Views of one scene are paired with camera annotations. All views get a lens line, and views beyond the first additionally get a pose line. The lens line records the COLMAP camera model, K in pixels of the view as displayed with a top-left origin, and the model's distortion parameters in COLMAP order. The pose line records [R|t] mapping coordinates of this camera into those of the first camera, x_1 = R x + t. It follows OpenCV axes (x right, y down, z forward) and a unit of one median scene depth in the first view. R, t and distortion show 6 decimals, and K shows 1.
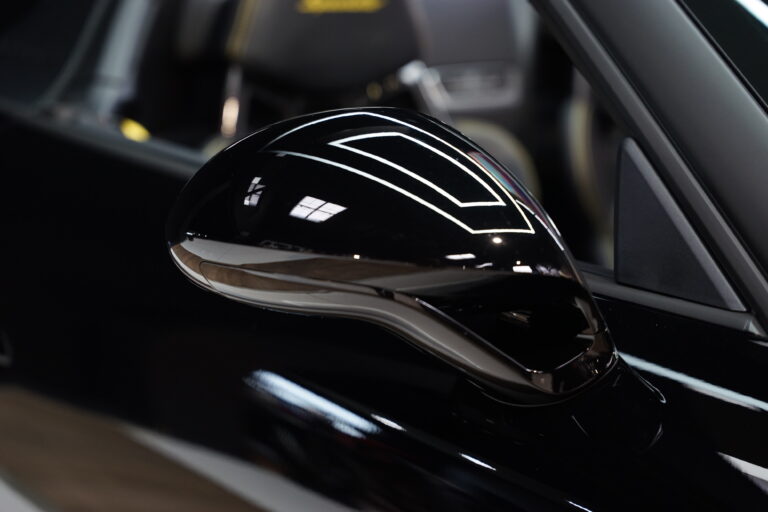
lens RADIAL K [[1499.9, 0, 384.0], [0, 1499.9, 256.0], [0, 0, 1]] dist [0.563712, -0.083831]
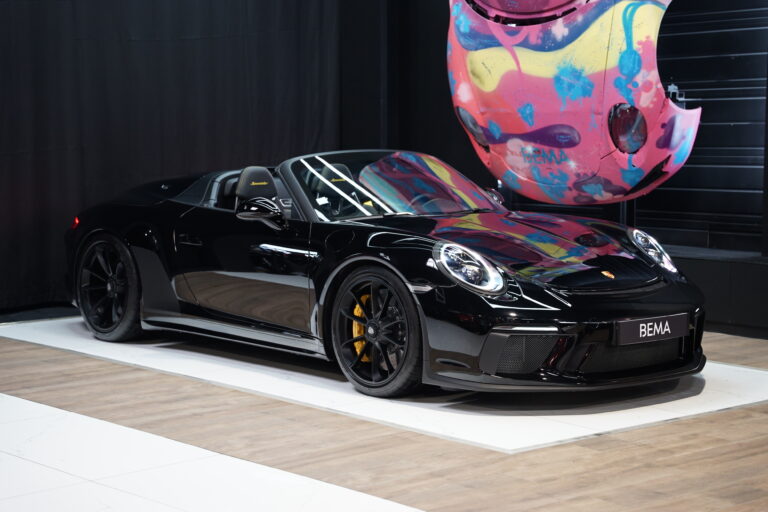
lens RADIAL K [[1499.9, 0, 384.0], [0, 1499.9, 256.0], [0, 0, 1]] dist [0.563712, -0.083831]
pose [[0.999192, -0.002417, 0.040111, 0.187583], [0.007152, 0.992949, -0.118325, 0.680060], [-0.039542, 0.118516, 0.992164, -4.024877]]
